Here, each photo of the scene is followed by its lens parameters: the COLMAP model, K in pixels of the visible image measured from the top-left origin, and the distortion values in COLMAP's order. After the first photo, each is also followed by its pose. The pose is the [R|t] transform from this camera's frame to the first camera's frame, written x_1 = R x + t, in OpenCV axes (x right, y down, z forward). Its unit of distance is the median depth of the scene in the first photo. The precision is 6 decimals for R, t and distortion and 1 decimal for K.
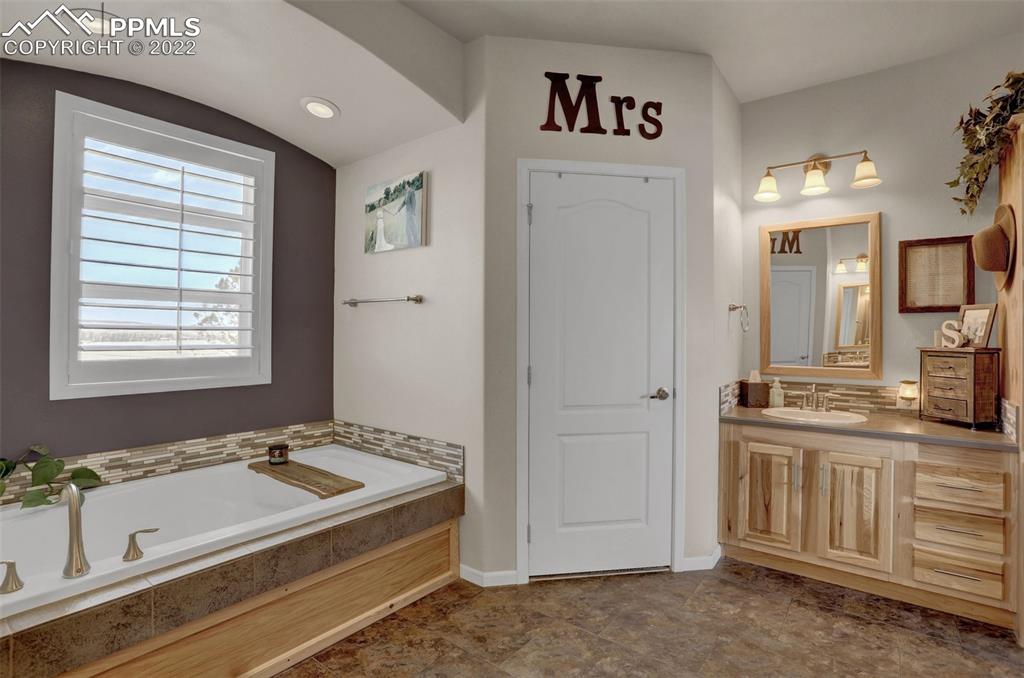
lens RADIAL K [[503.2, 0, 514.0], [0, 503.2, 339.9], [0, 0, 1]] dist [-0.070615, 0.026475]
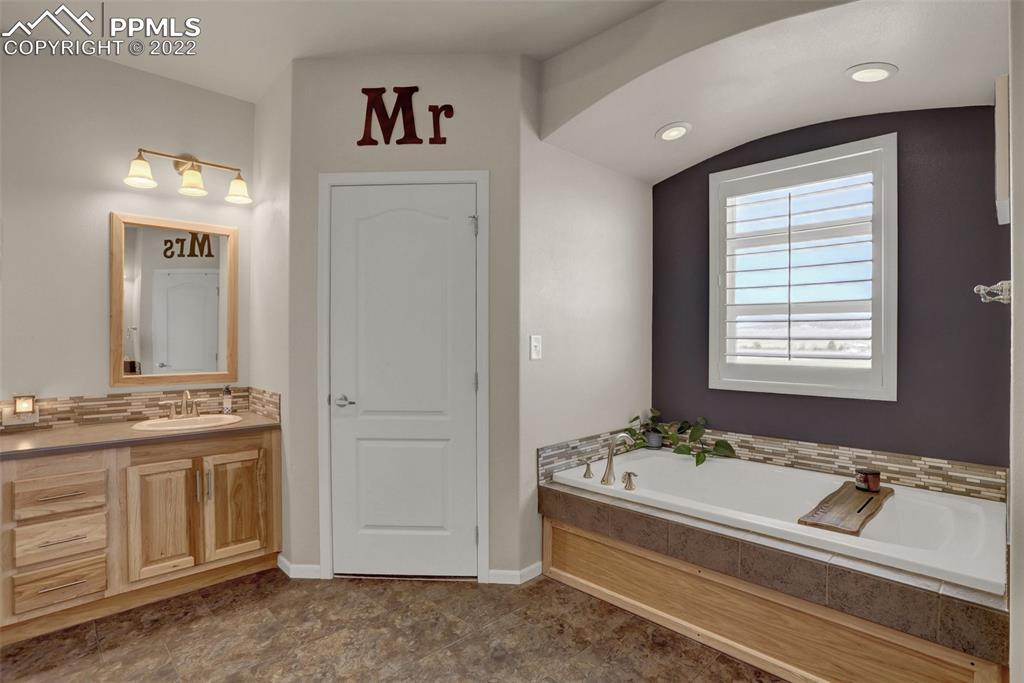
lens RADIAL K [[503.2, 0, 514.0], [0, 503.2, 342.4], [0, 0, 1]] dist [-0.070615, 0.026475]
pose [[-0.143172, -0.001988, -0.989696, 0.511510], [-0.019552, 0.999809, 0.000821, -0.002075], [0.989505, 0.019468, -0.143184, 0.533455]]
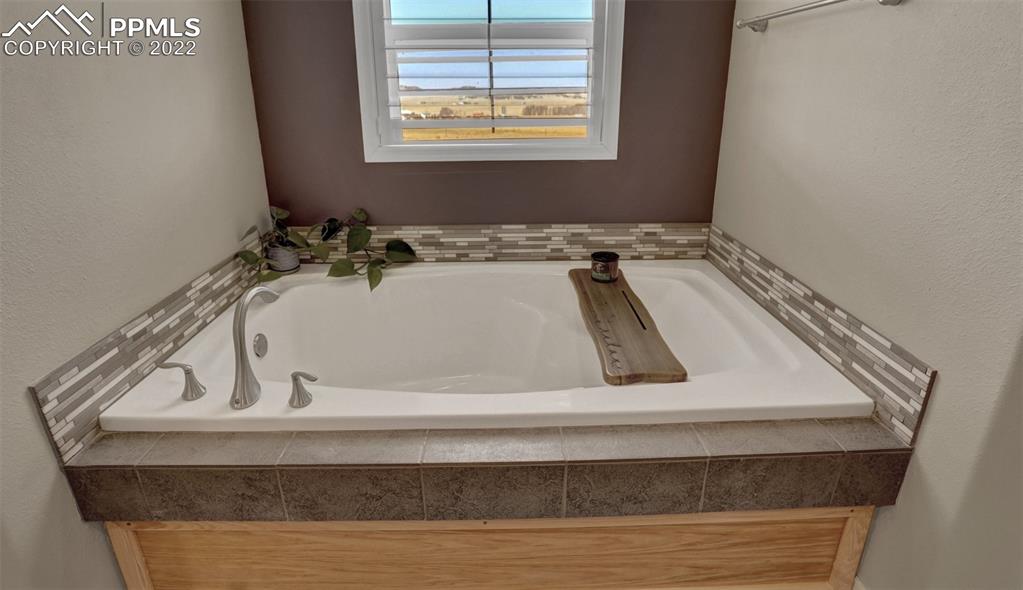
lens RADIAL K [[502.1, 0, 512.3], [0, 502.1, 253.8], [0, 0, 1]] dist [-0.074716, 0.030193]
pose [[0.629465, 0.238050, -0.739666, -0.050725], [-0.002898, 0.952628, 0.304123, 0.003549], [0.777023, -0.189291, 0.600336, 0.525123]]
